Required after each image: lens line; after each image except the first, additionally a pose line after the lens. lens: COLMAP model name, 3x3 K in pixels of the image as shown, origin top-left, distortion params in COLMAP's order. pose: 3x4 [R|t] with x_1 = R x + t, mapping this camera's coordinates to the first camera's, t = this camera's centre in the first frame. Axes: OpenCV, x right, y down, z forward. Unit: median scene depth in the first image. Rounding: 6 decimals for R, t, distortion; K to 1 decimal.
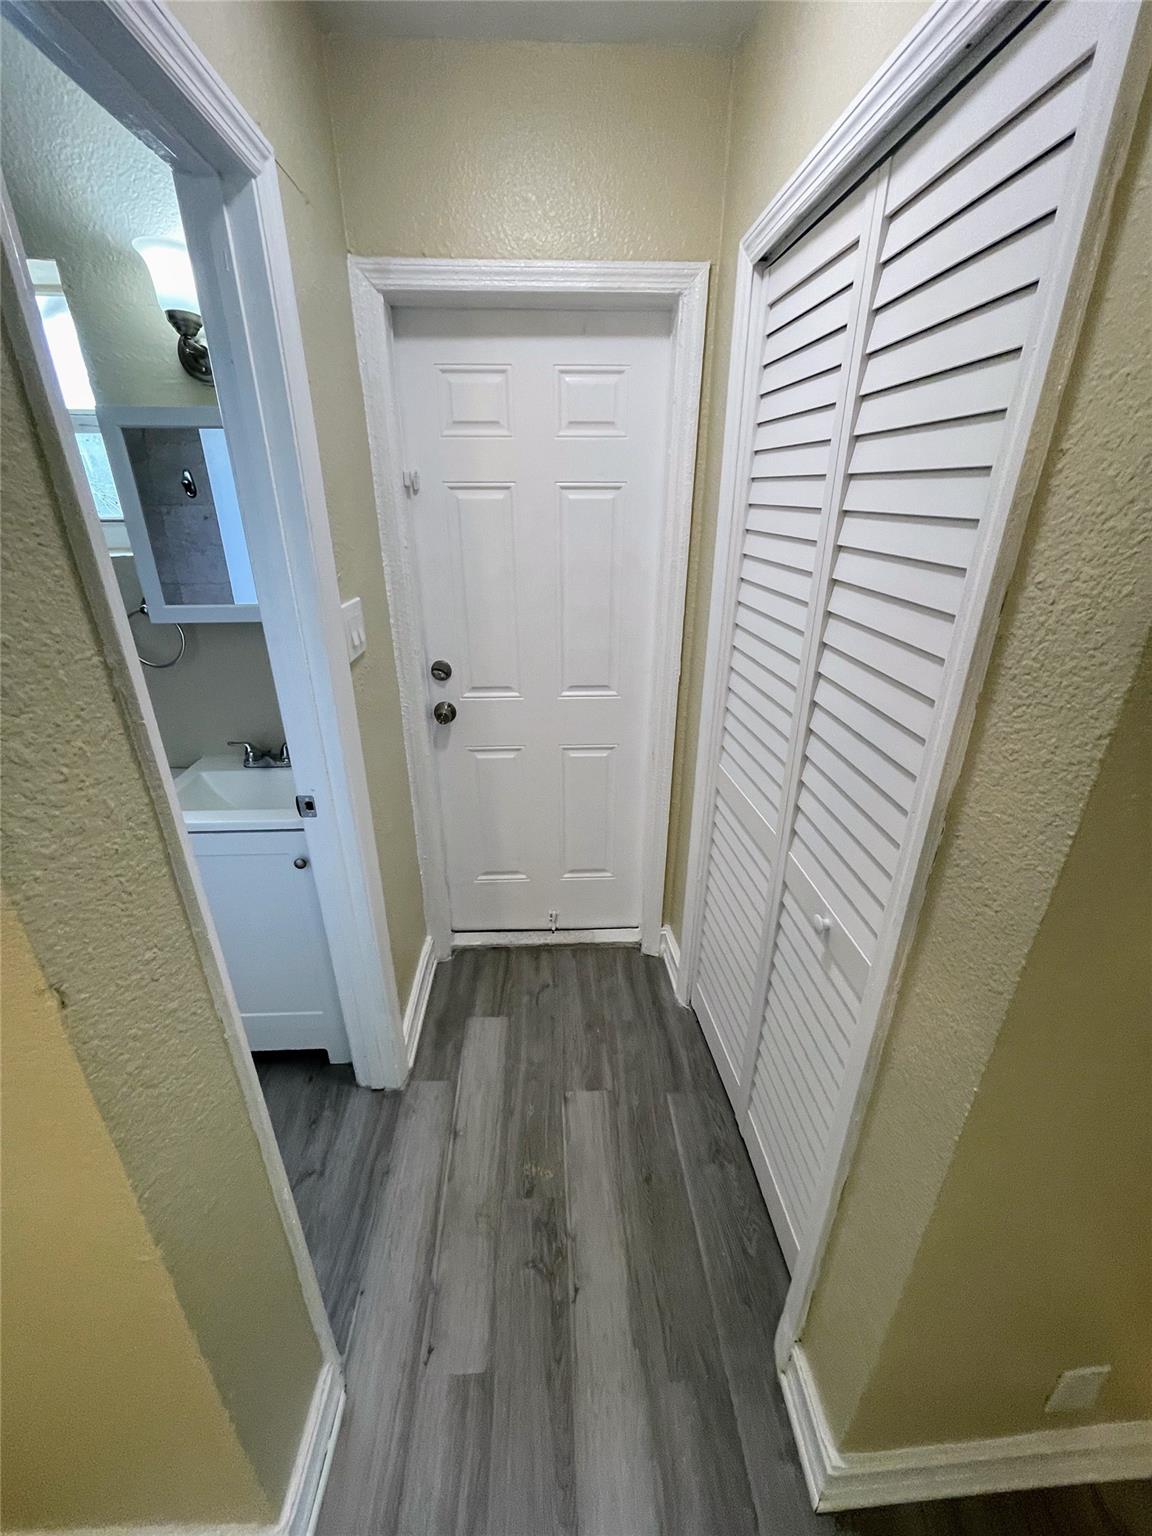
lens RADIAL K [[617.9, 0, 581.3], [0, 617.9, 762.8], [0, 0, 1]] dist [-0.005631, 0.002859]
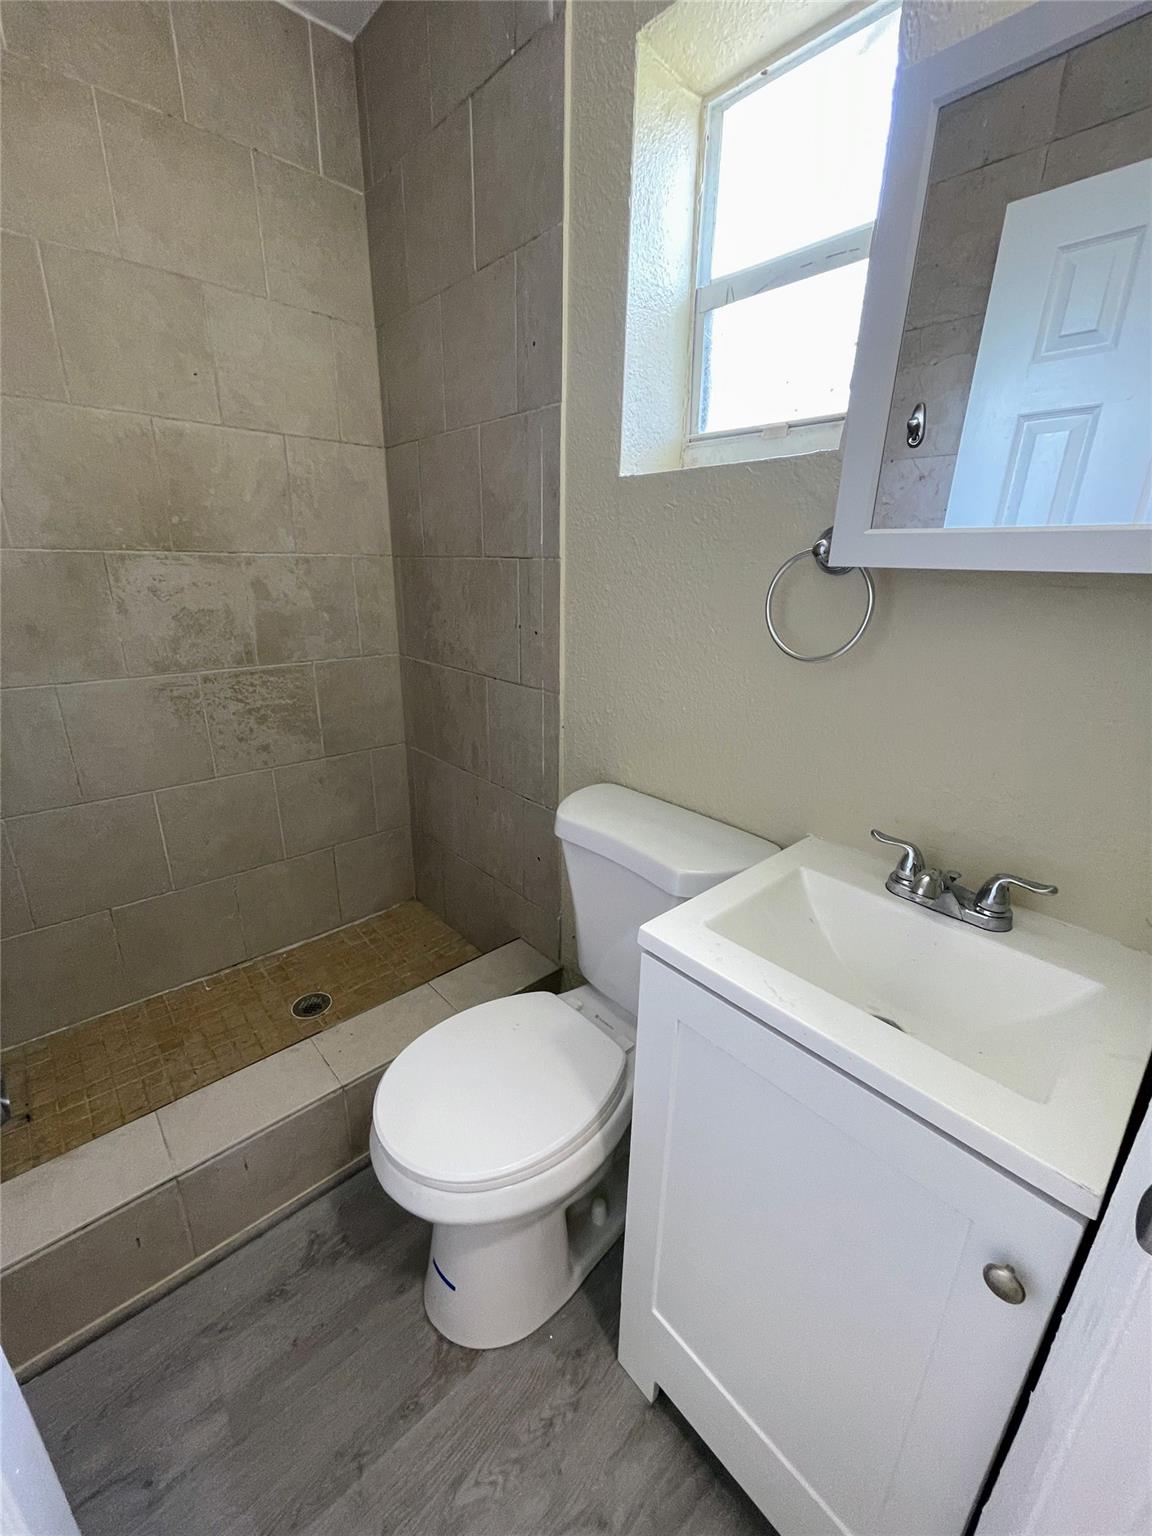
lens RADIAL K [[617.9, 0, 577.1], [0, 617.9, 766.4], [0, 0, 1]] dist [-0.005631, 0.002859]
pose [[0.613013, 0.254334, -0.748017, -0.361526], [-0.322169, 0.944948, 0.057269, -0.033454], [0.721403, 0.205881, 0.661204, 0.496888]]
